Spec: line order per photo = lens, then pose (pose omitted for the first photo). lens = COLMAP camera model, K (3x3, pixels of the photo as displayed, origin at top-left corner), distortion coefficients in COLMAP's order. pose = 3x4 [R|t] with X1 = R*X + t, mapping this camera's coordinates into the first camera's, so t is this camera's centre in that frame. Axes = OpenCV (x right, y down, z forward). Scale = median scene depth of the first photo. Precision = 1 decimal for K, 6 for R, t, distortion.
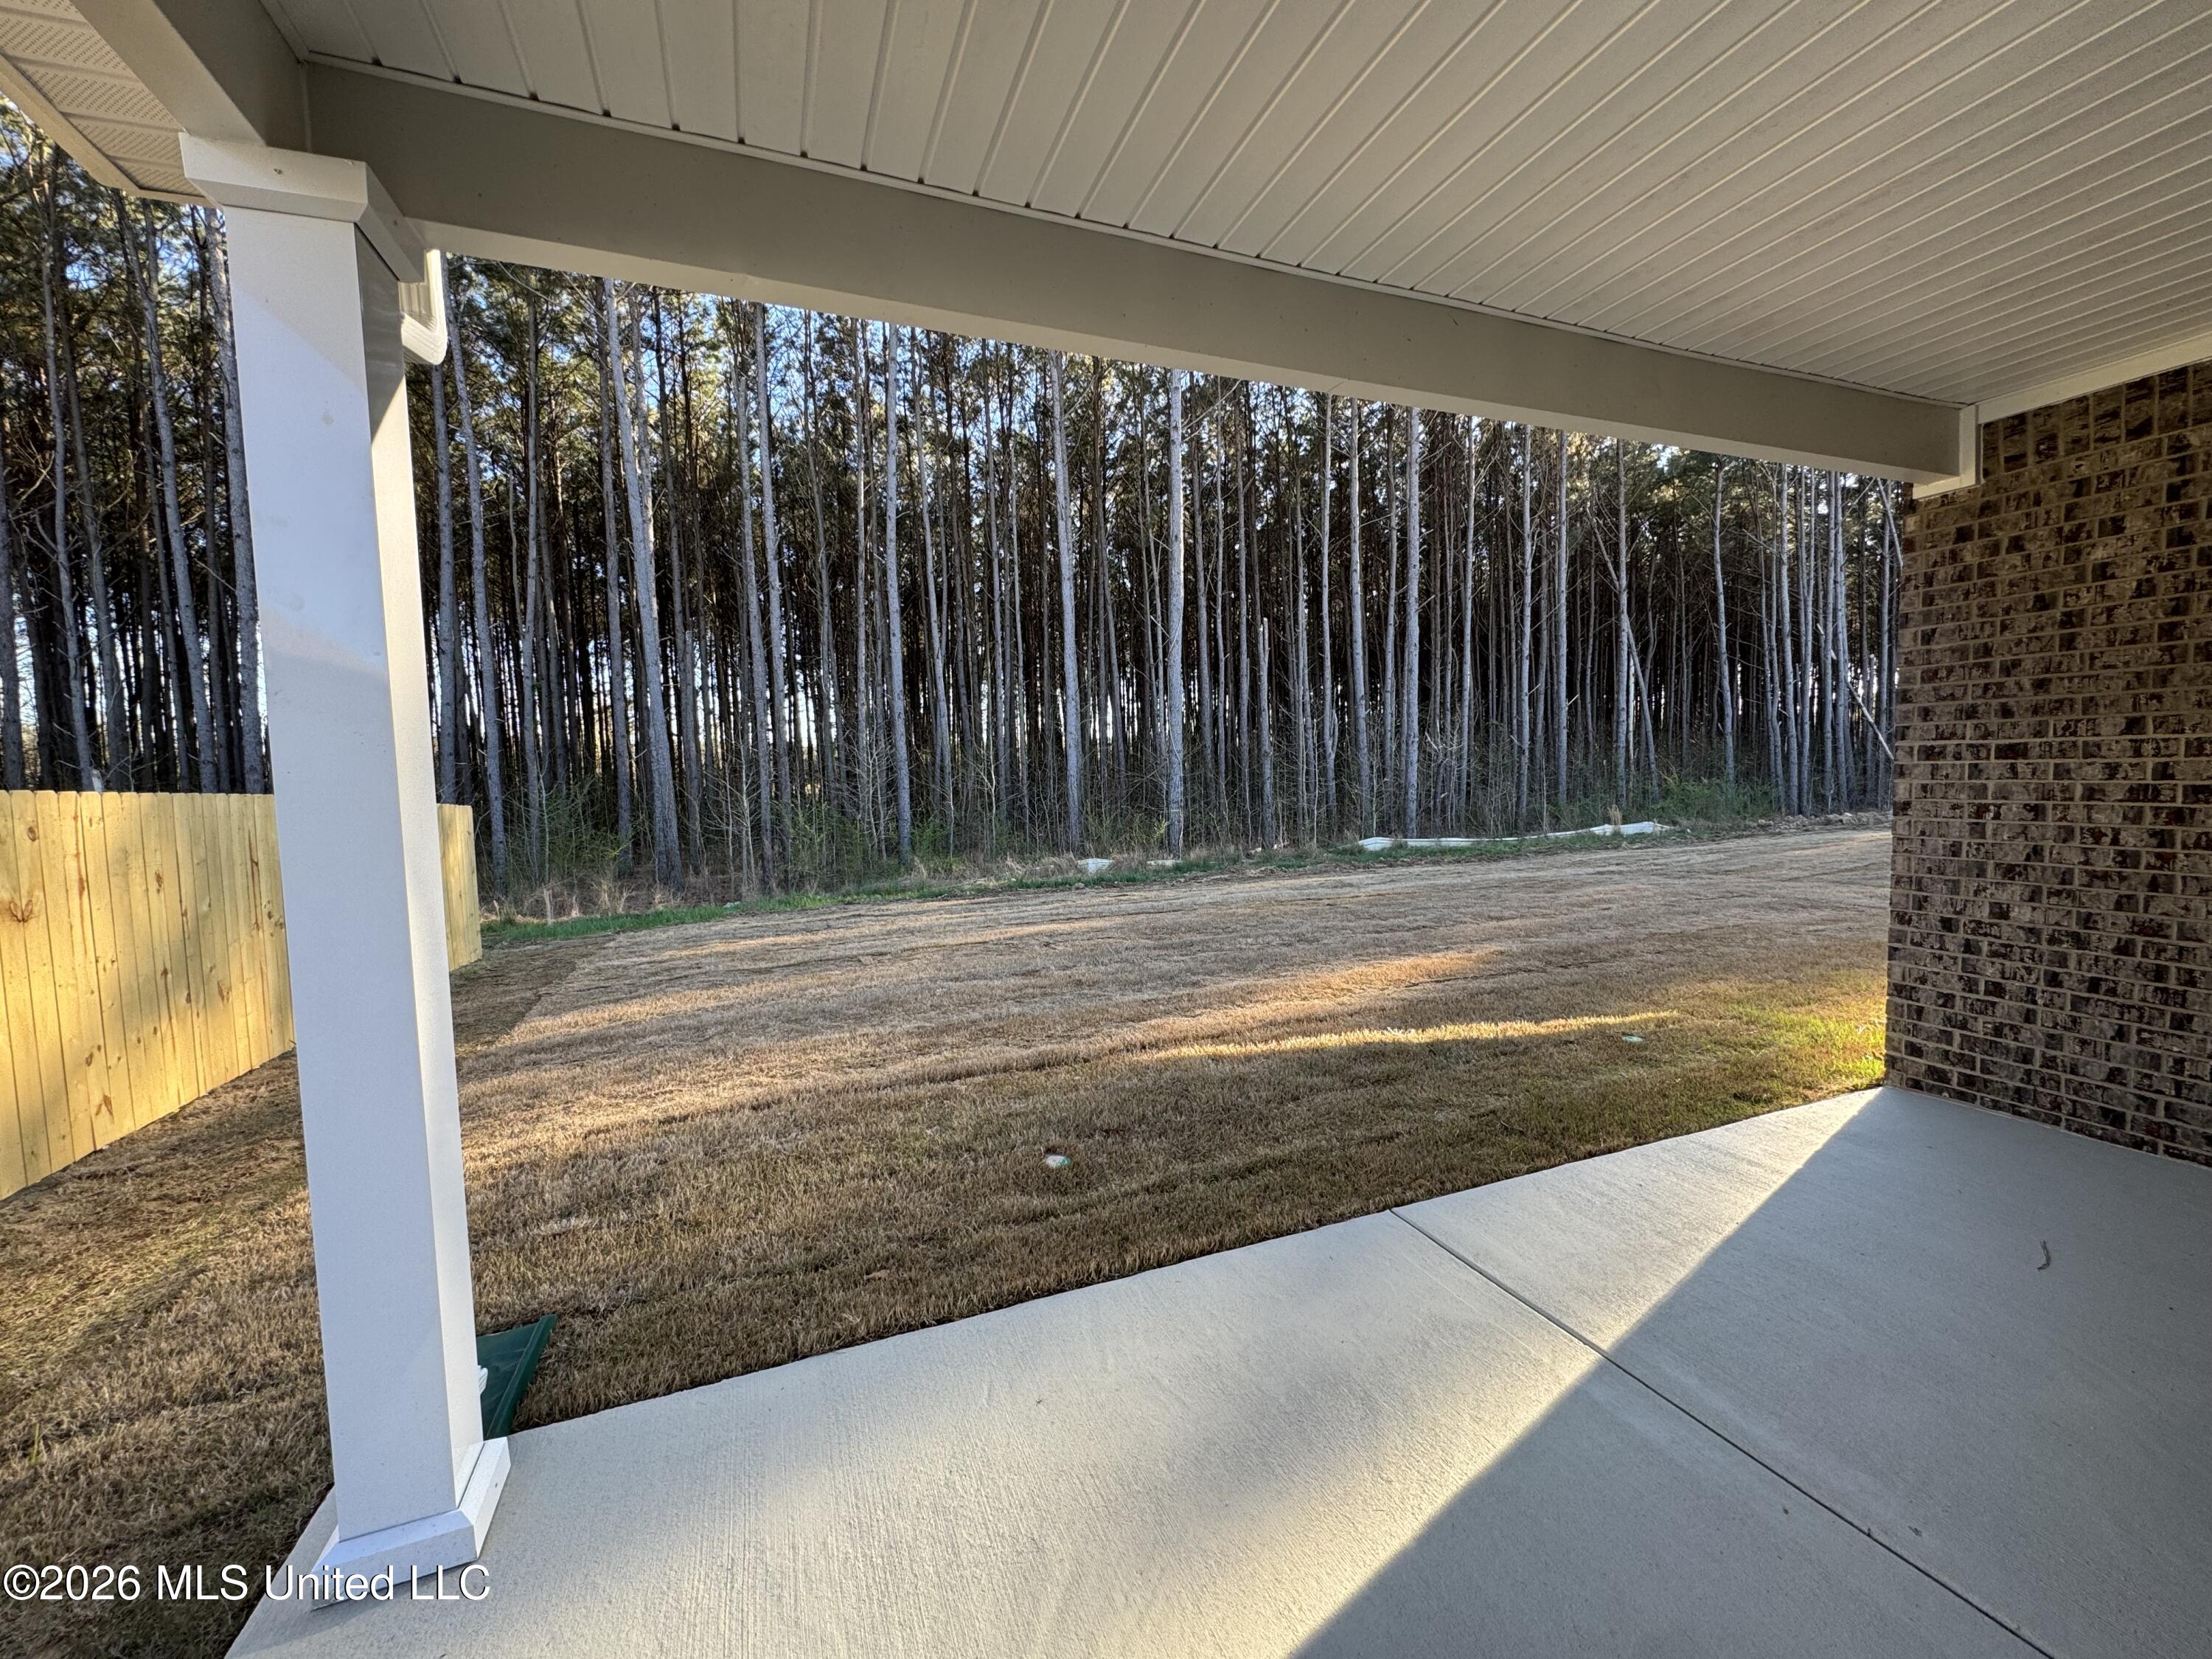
lens RADIAL K [[881.5, 0, 1103.6], [0, 881.5, 831.0], [0, 0, 1]] dist [-0.002537, 0.000037]
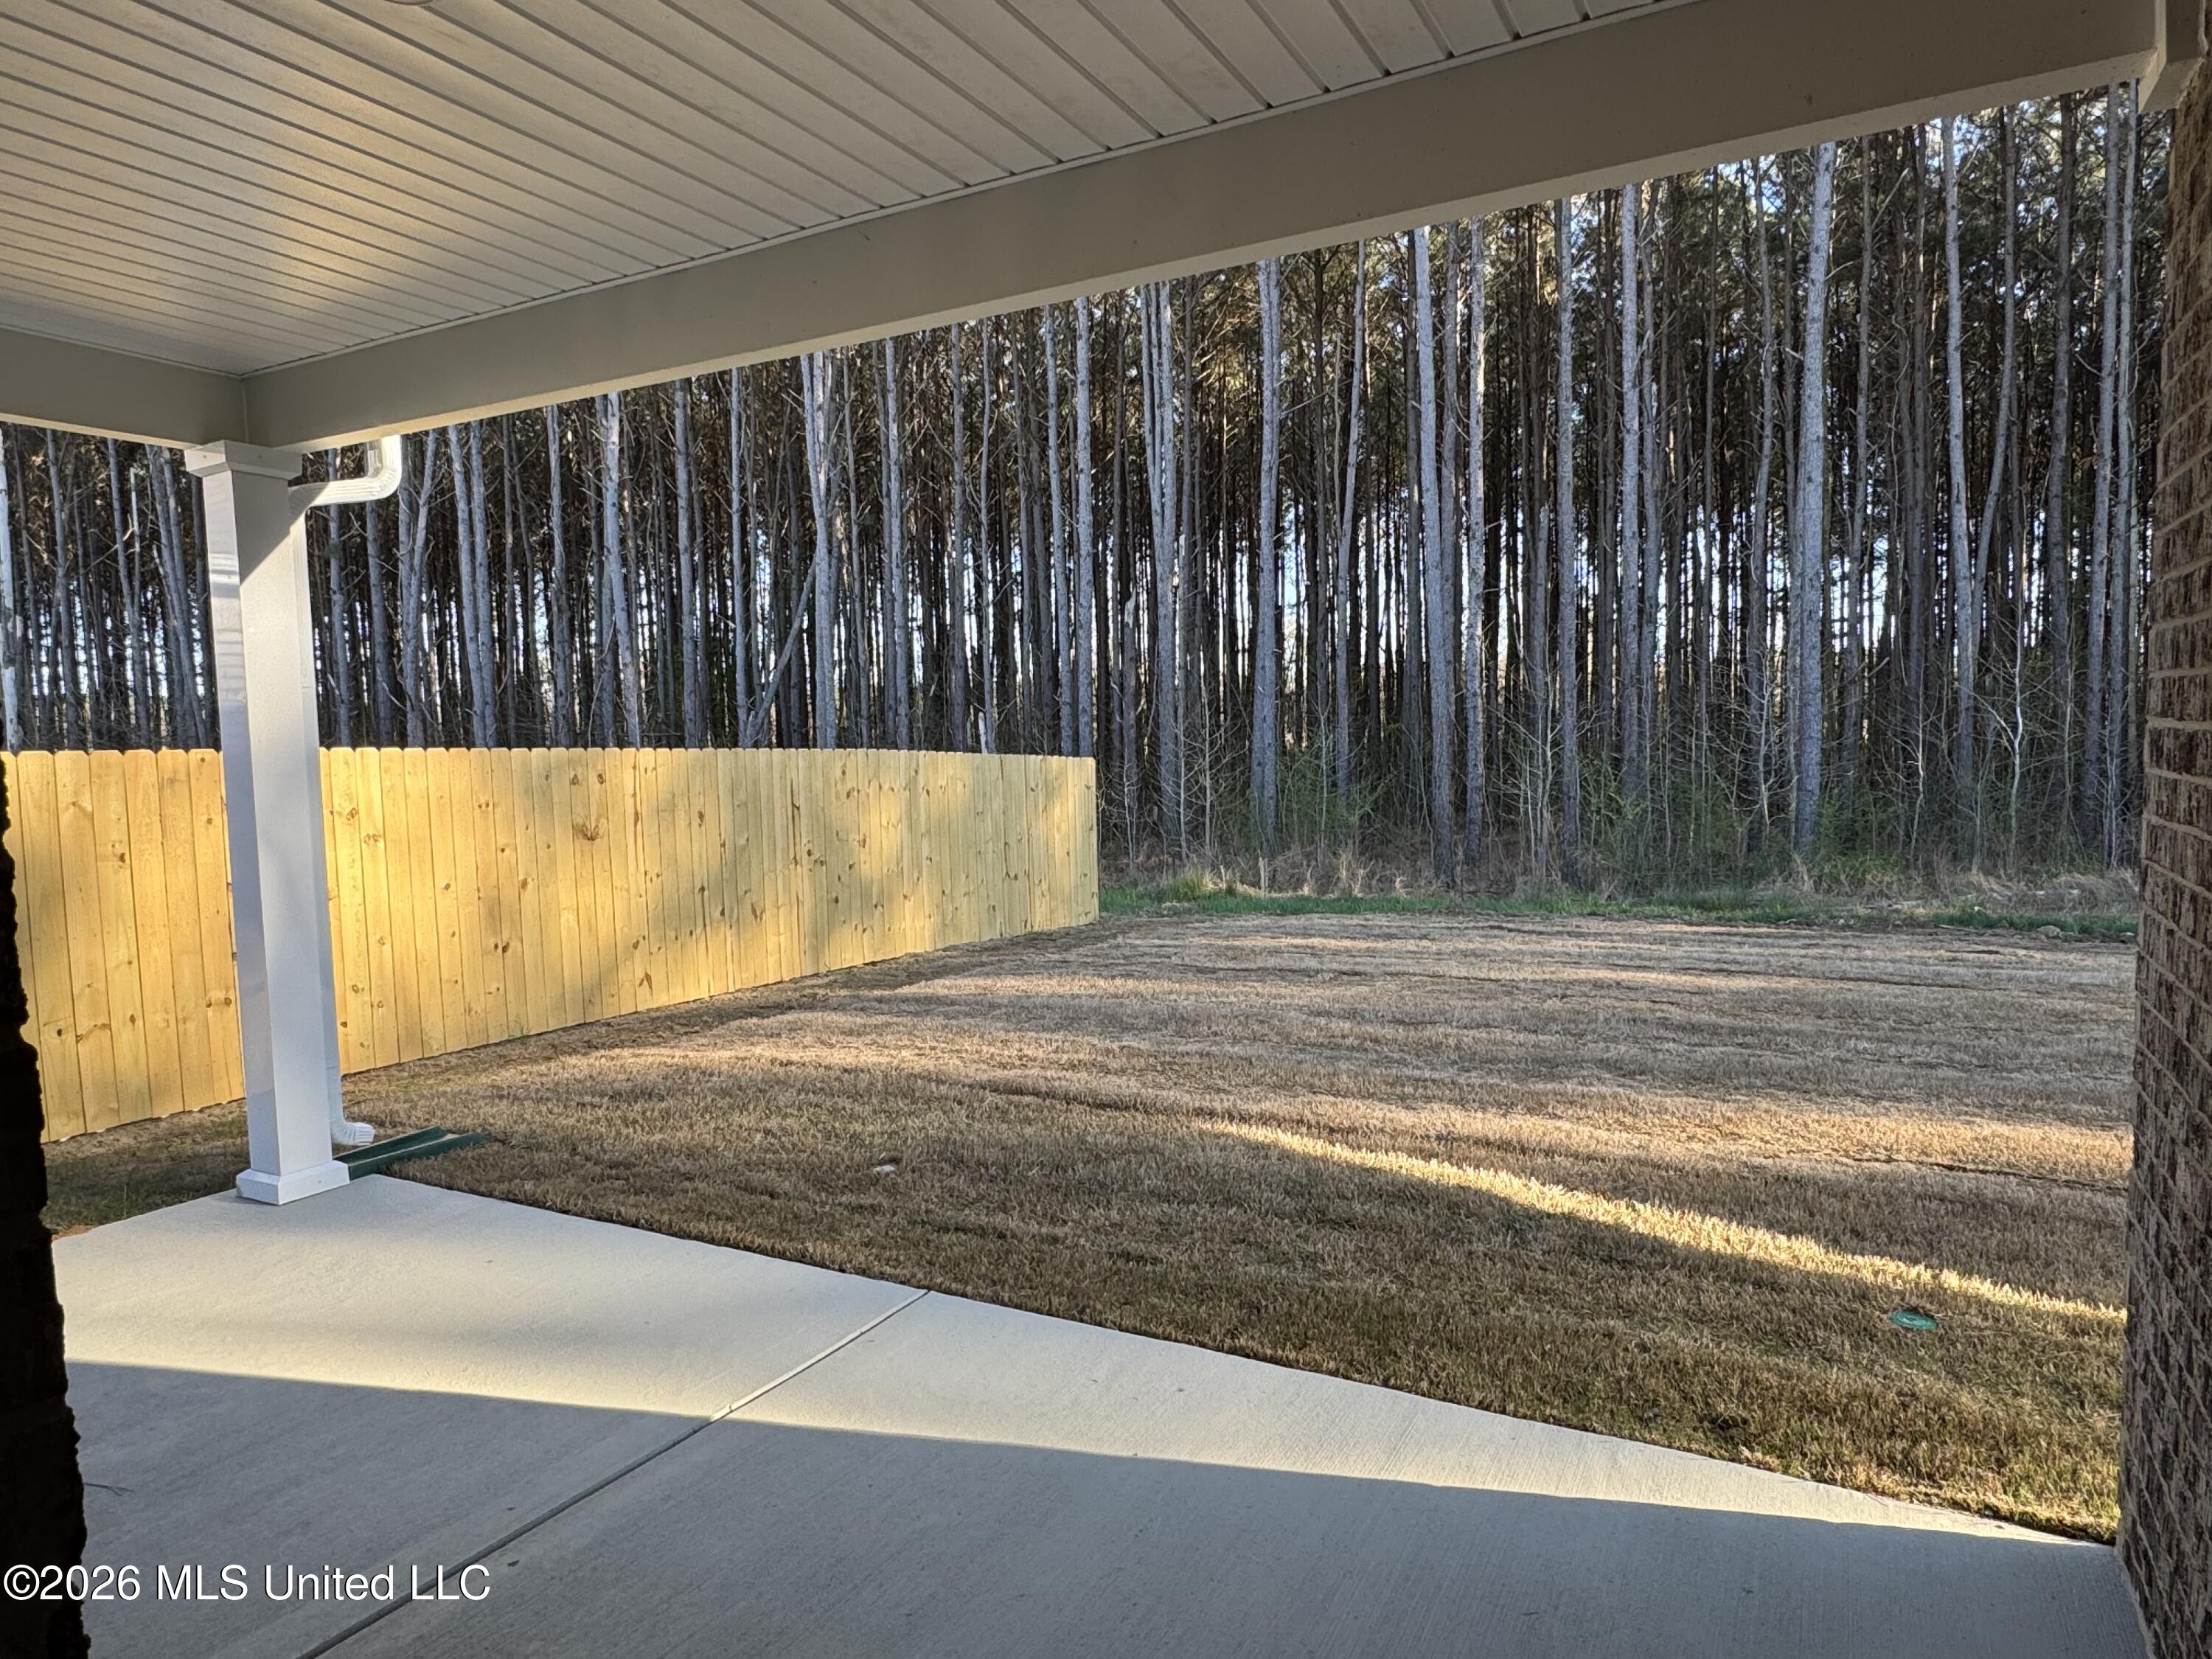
lens RADIAL K [[1367.4, 0, 1106.6], [0, 1367.4, 847.4], [0, 0, 1]] dist [-0.002682, 0.003484]
pose [[0.641368, 0.074461, -0.763611, 0.856022], [-0.043064, 0.997204, 0.061069, -0.048684], [0.766024, -0.006284, 0.642782, 0.179649]]
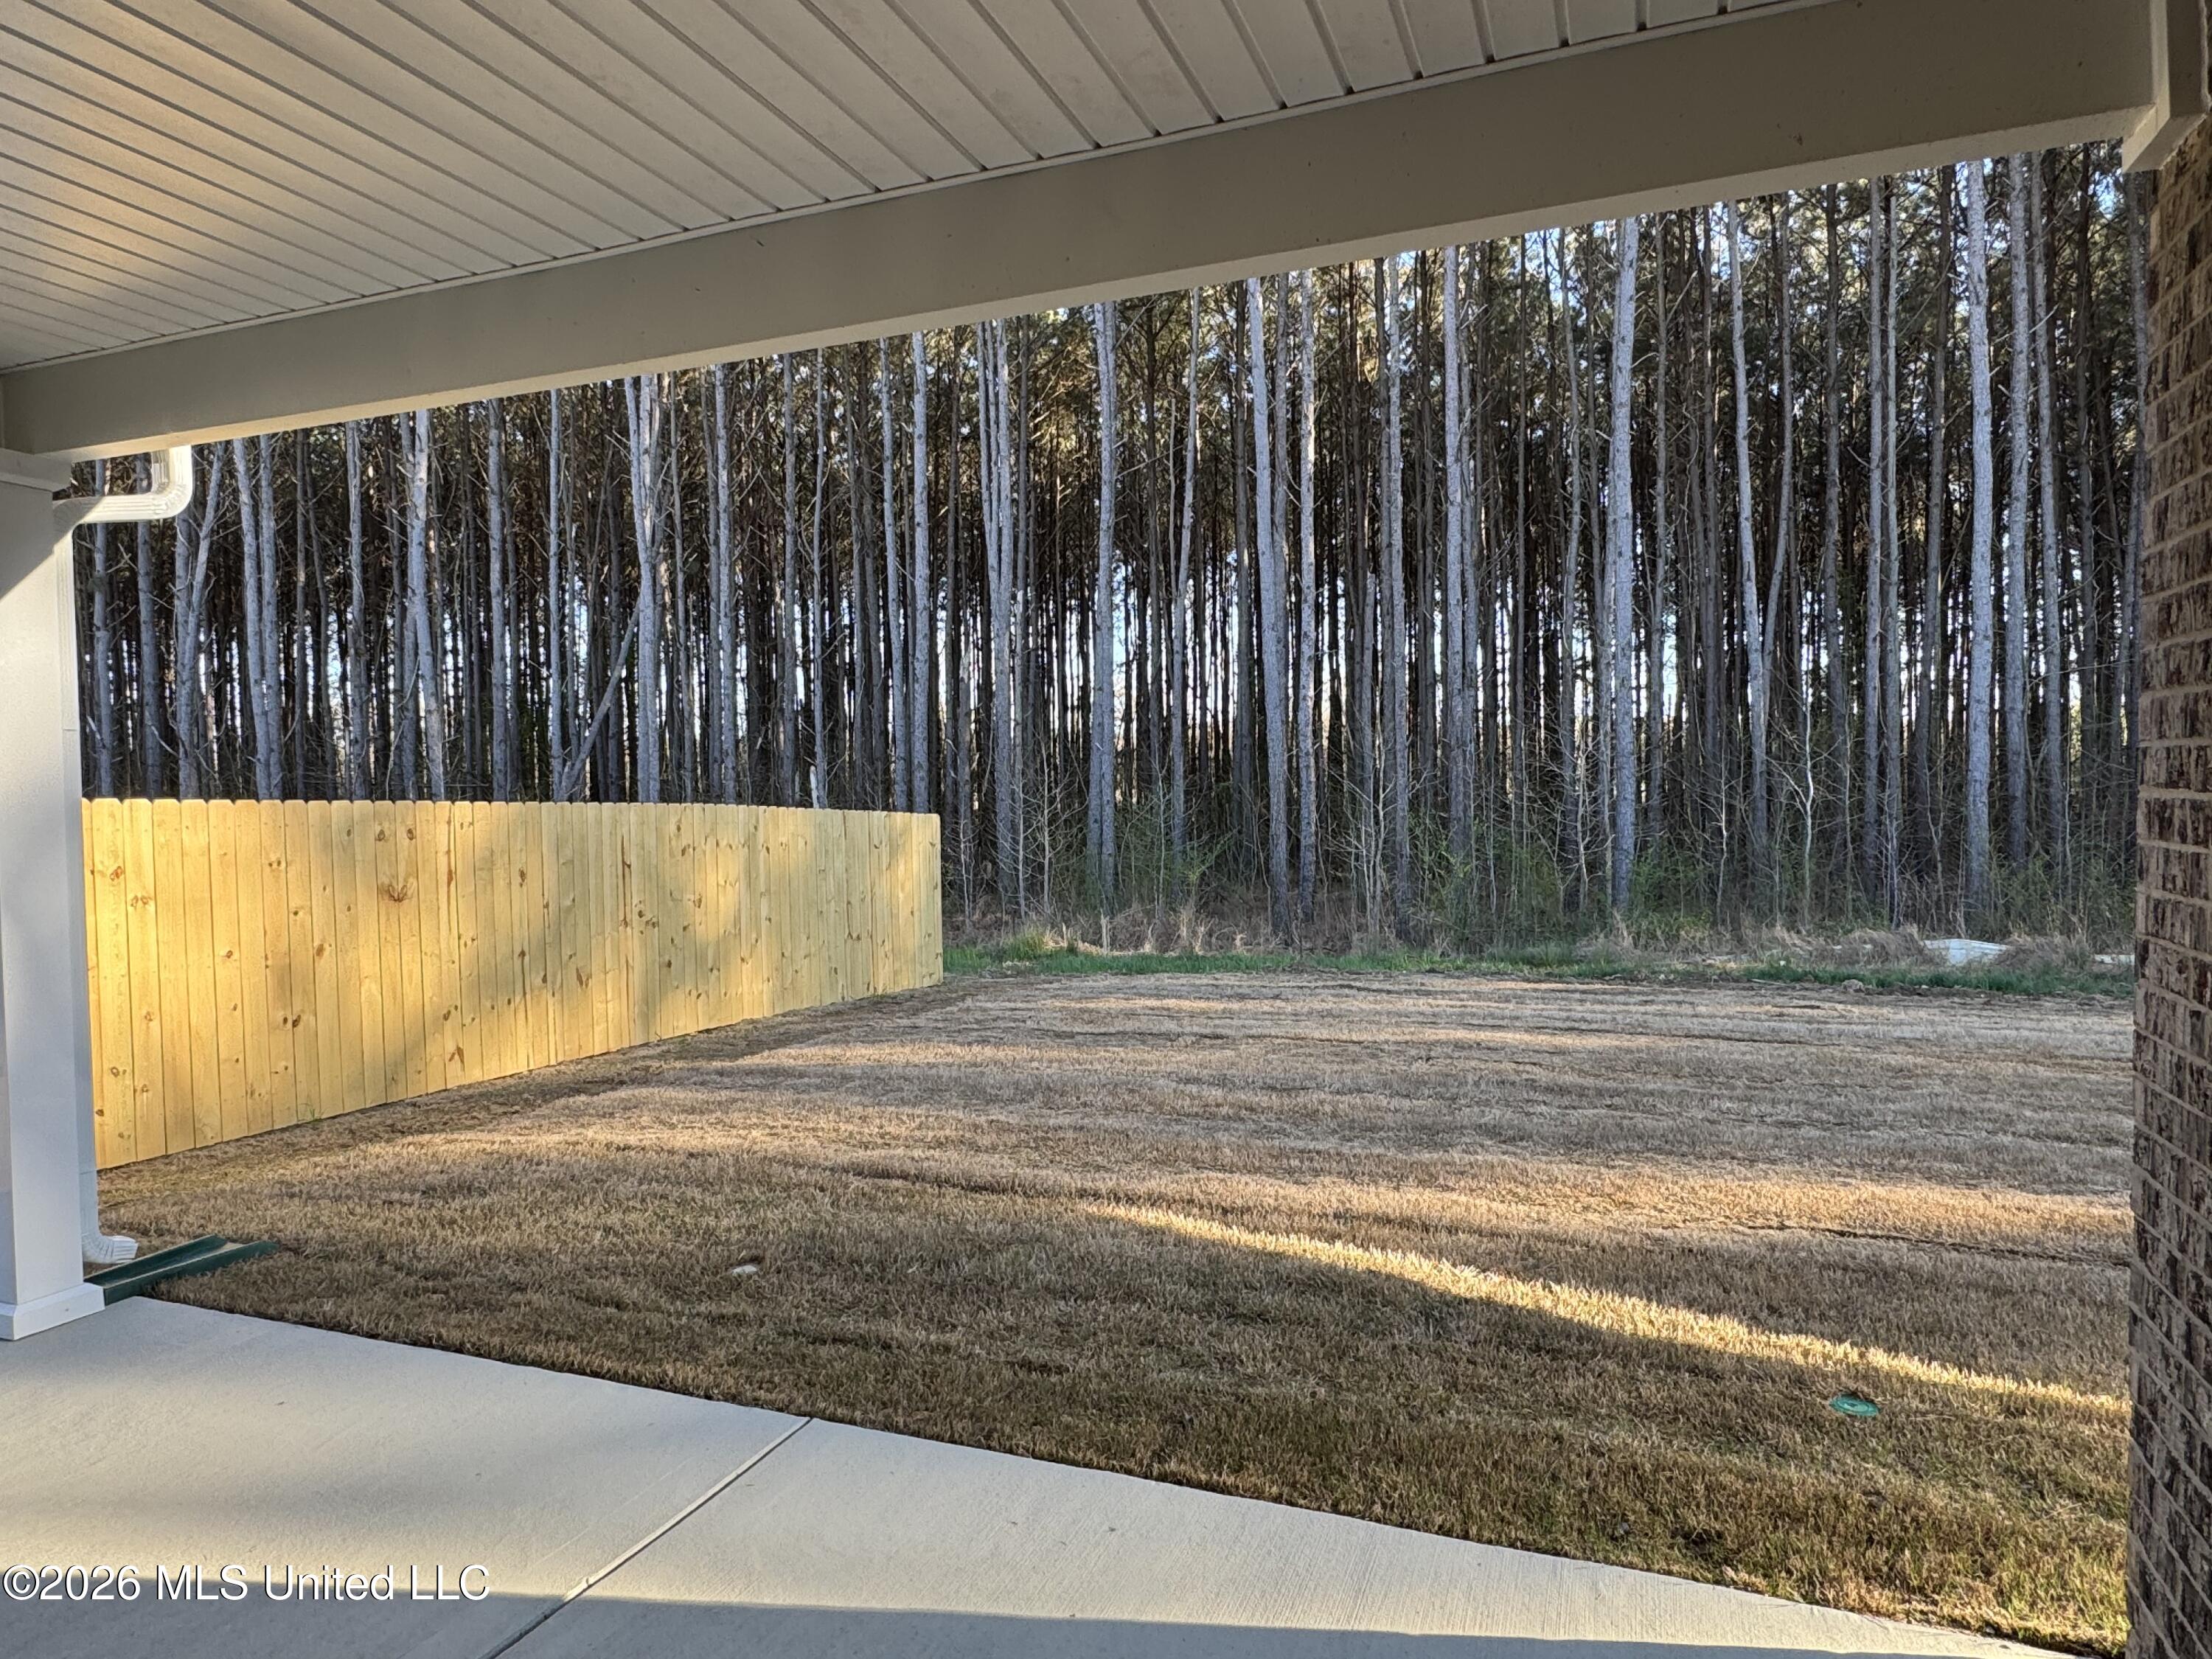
lens RADIAL K [[1367.4, 0, 1099.8], [0, 1367.4, 844.5], [0, 0, 1]] dist [-0.002682, 0.003484]
pose [[0.729606, 0.044507, -0.682418, 0.777046], [-0.048927, 0.998720, 0.012826, -0.050060], [0.682115, 0.024031, 0.730850, 0.189591]]
